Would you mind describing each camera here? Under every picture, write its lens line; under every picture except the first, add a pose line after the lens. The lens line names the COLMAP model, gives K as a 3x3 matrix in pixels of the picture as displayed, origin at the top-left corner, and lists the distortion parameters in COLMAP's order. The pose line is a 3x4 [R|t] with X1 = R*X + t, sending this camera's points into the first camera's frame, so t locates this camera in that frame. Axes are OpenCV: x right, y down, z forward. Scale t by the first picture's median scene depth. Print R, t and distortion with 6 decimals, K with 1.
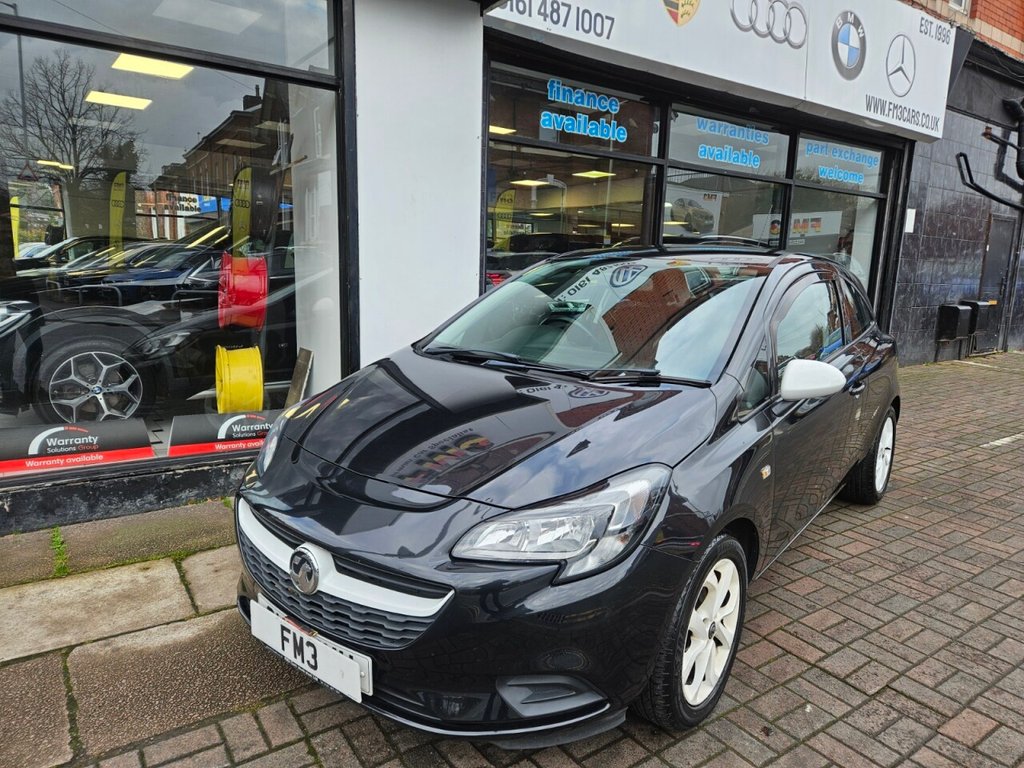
lens RADIAL K [[676.6, 0, 519.1], [0, 676.6, 383.2], [0, 0, 1]] dist [0.074684, -0.058181]
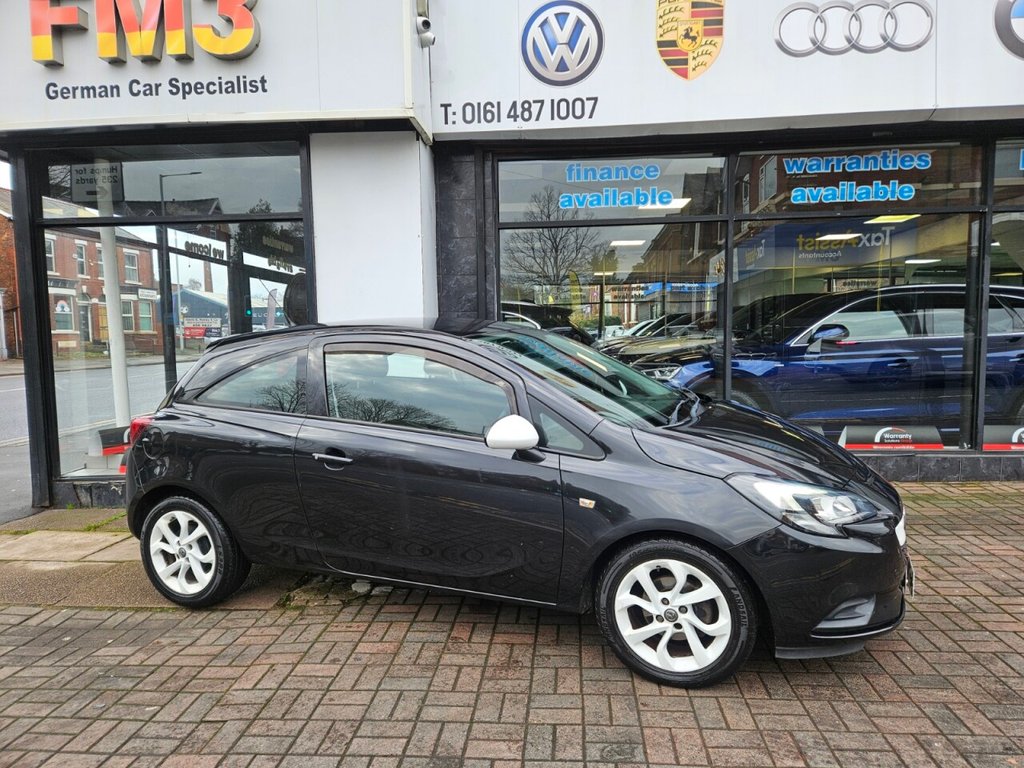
lens RADIAL K [[676.6, 0, 519.8], [0, 676.6, 392.1], [0, 0, 1]] dist [0.074684, -0.058181]
pose [[0.767007, 0.013256, -0.641502, 0.760658], [-0.070764, 0.995435, -0.064040, -0.019960], [0.637724, 0.094515, 0.764444, 0.199520]]
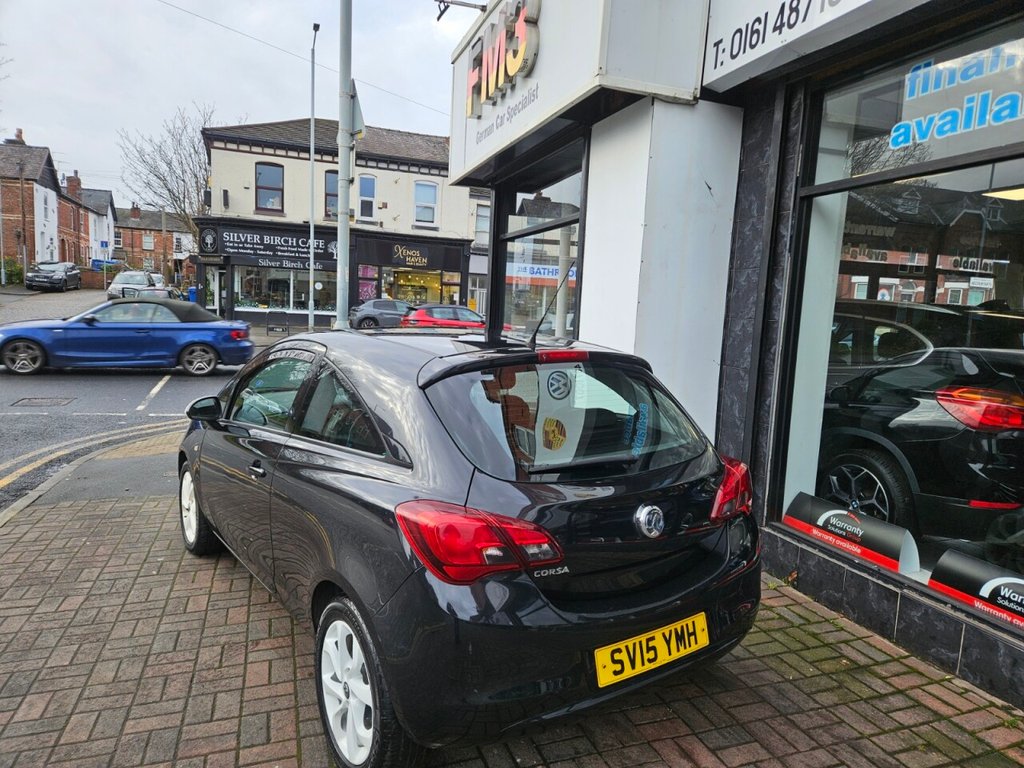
lens RADIAL K [[676.6, 0, 507.7], [0, 676.6, 384.1], [0, 0, 1]] dist [0.074684, -0.058181]
pose [[-0.280532, 0.064222, -0.957694, 0.846660], [-0.212929, 0.968735, 0.127334, -0.198775], [0.935929, 0.239642, -0.258087, 1.009126]]
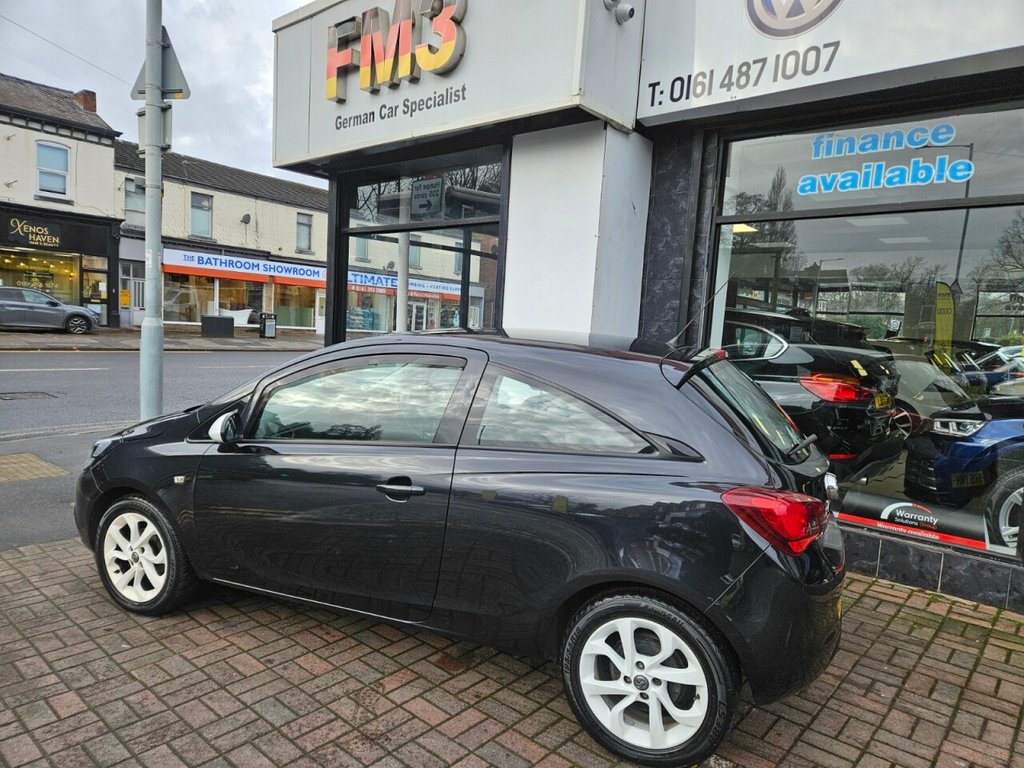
lens RADIAL K [[676.6, 0, 512.9], [0, 676.6, 388.8], [0, 0, 1]] dist [0.074684, -0.058181]
pose [[0.234364, 0.075229, -0.969234, 0.873983], [-0.211659, 0.977033, 0.024655, -0.108561], [0.948828, 0.199368, 0.244904, 0.590221]]
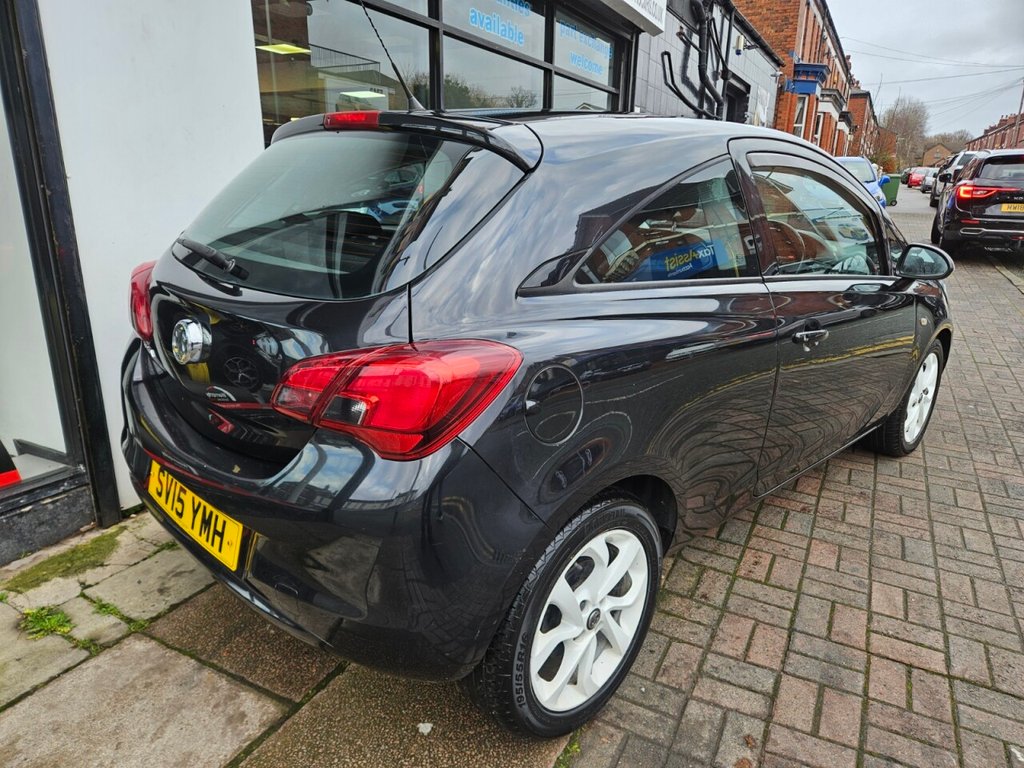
lens RADIAL K [[676.6, 0, 509.4], [0, 676.6, 395.6], [0, 0, 1]] dist [0.074684, -0.058181]
pose [[0.892151, -0.149697, 0.426214, -0.149806], [0.087337, 0.982854, 0.162389, -0.035345], [-0.443215, -0.107651, 0.889928, 0.282718]]
